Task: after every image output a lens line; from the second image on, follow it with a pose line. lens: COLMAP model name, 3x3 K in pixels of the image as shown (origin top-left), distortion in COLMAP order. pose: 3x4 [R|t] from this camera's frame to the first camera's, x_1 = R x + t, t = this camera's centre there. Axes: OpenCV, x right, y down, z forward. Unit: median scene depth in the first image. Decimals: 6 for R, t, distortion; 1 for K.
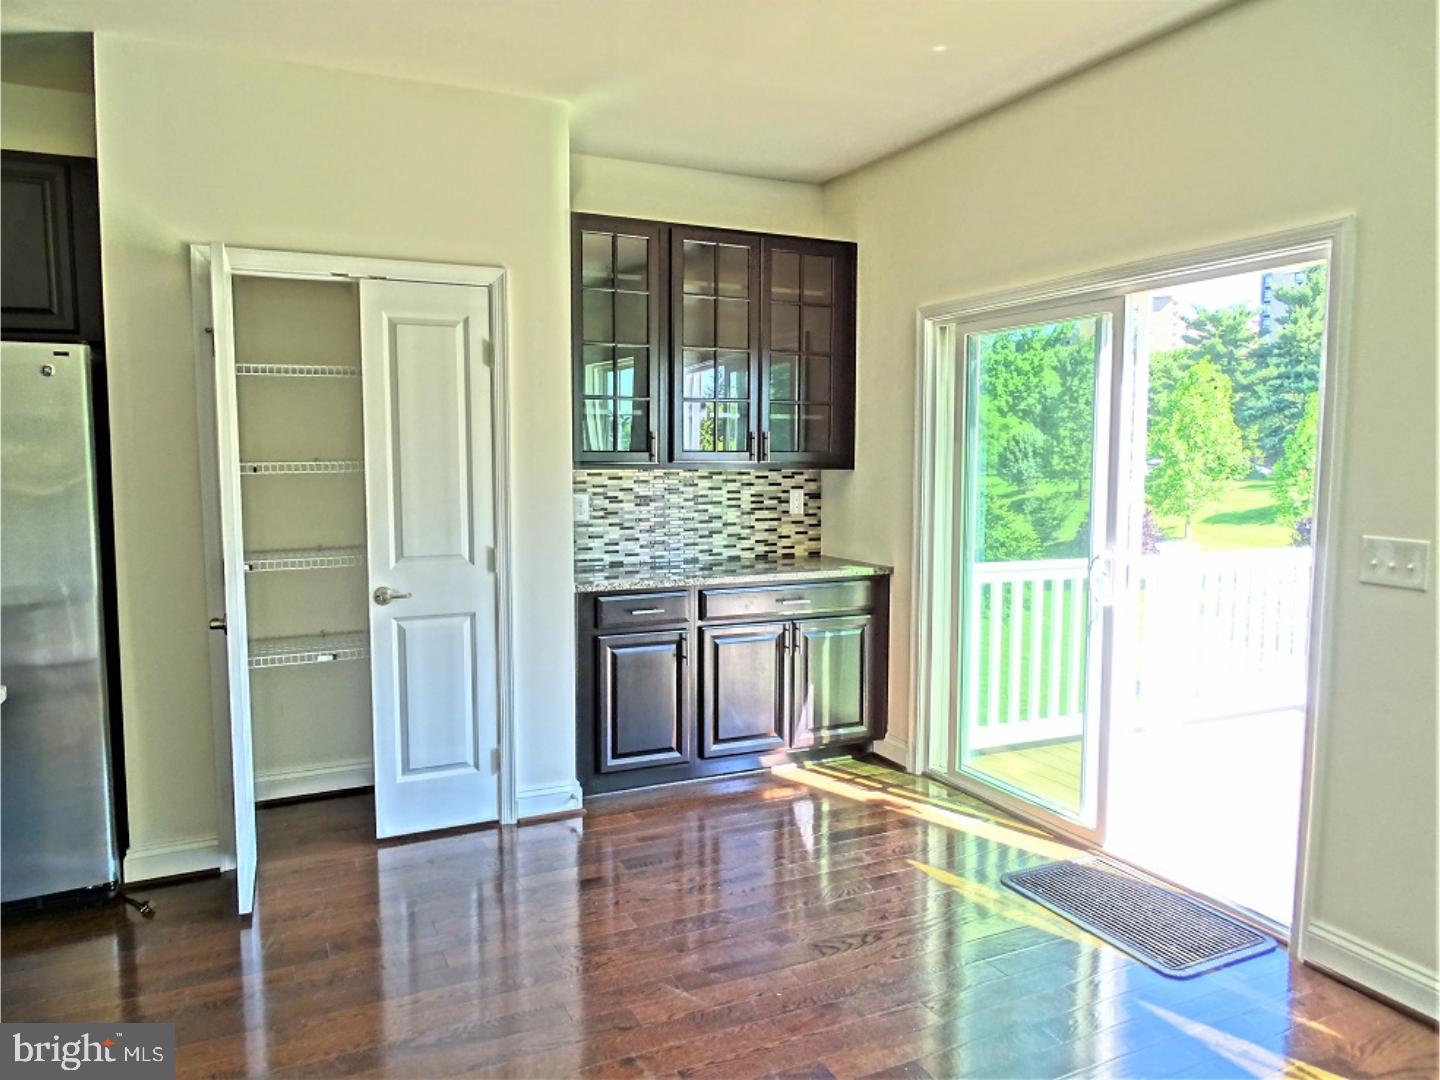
lens RADIAL K [[1018.0, 0, 719.1], [0, 1018.0, 530.4], [0, 0, 1]] dist [-0.000806, -0.001040]
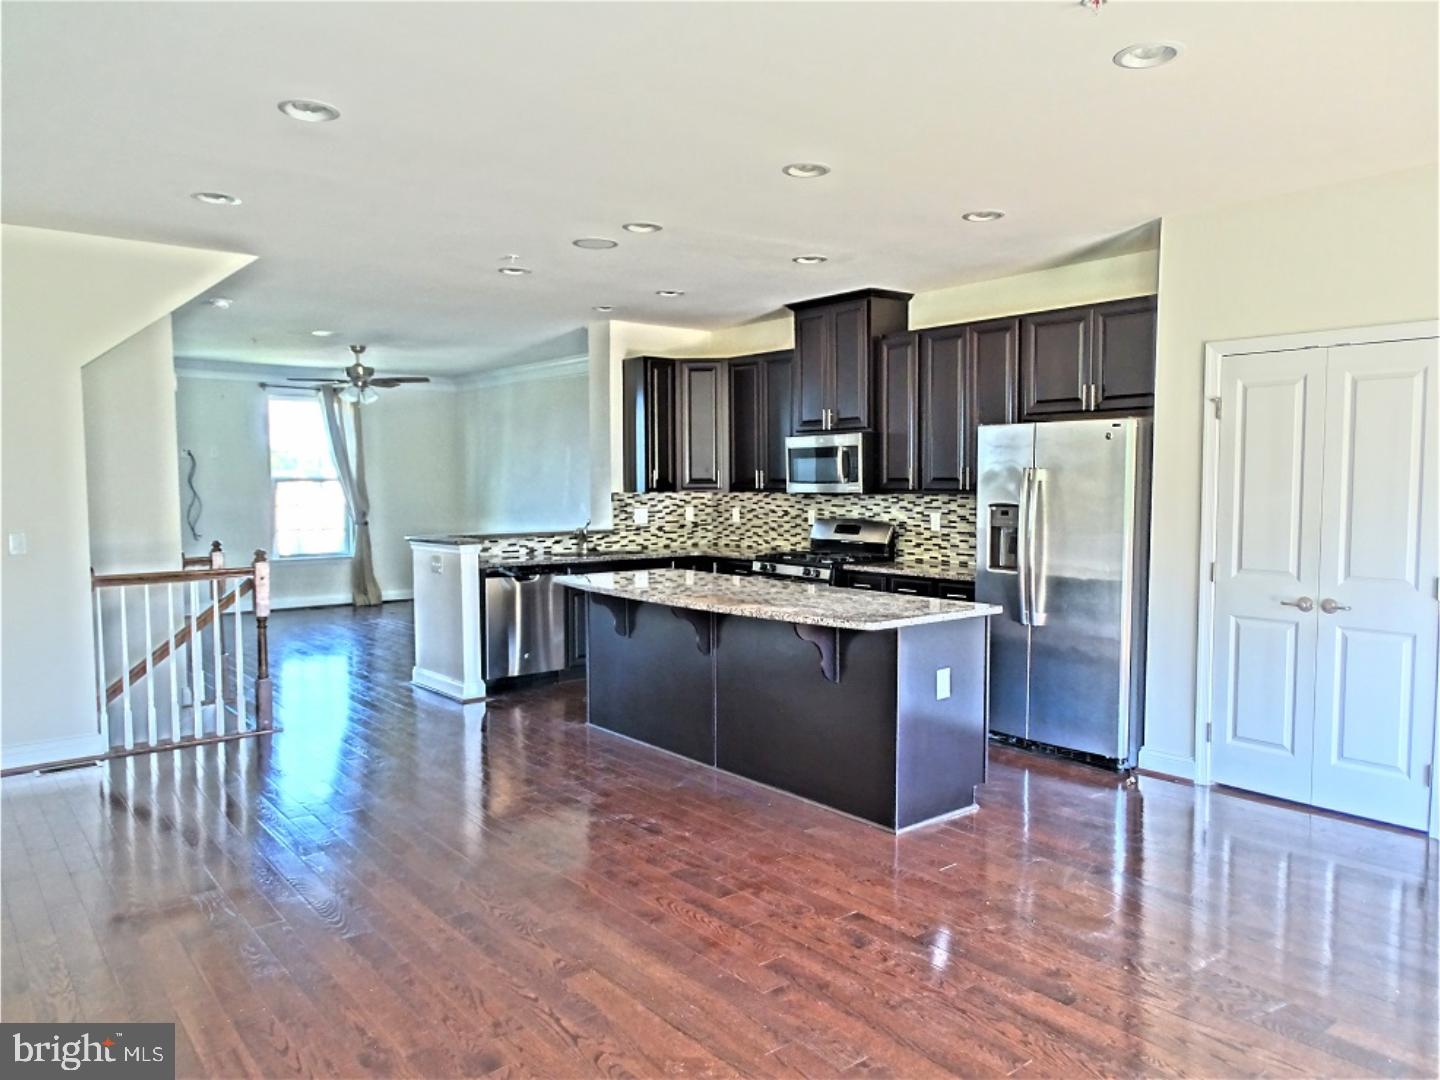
lens RADIAL K [[1018.0, 0, 723.4], [0, 1018.0, 541.8], [0, 0, 1]] dist [-0.000806, -0.001040]
pose [[0.237579, 0.063647, -0.969281, 0.644293], [-0.079584, 0.995772, 0.045879, -0.009841], [0.968103, 0.066240, 0.241640, 0.003694]]
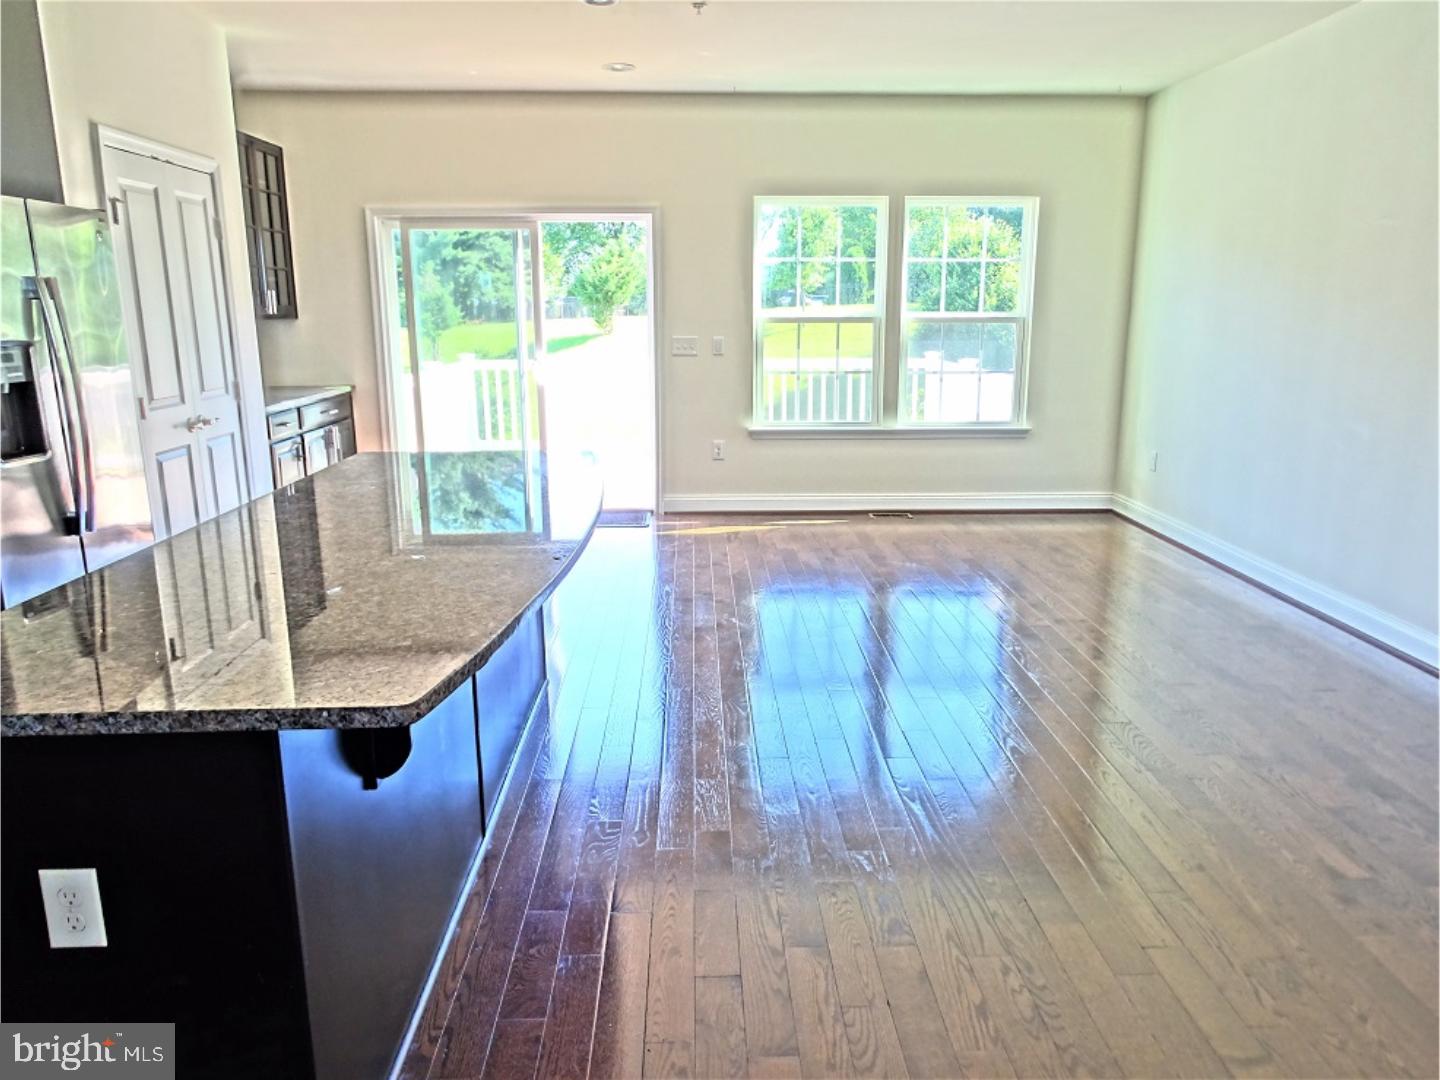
lens RADIAL K [[1018.0, 0, 720.8], [0, 1018.0, 539.2], [0, 0, 1]] dist [-0.000806, -0.001040]
pose [[0.400666, -0.210011, 0.891831, -1.192915], [0.079420, 0.977673, 0.194545, 0.011069], [-0.912776, -0.007118, 0.408399, -0.110719]]
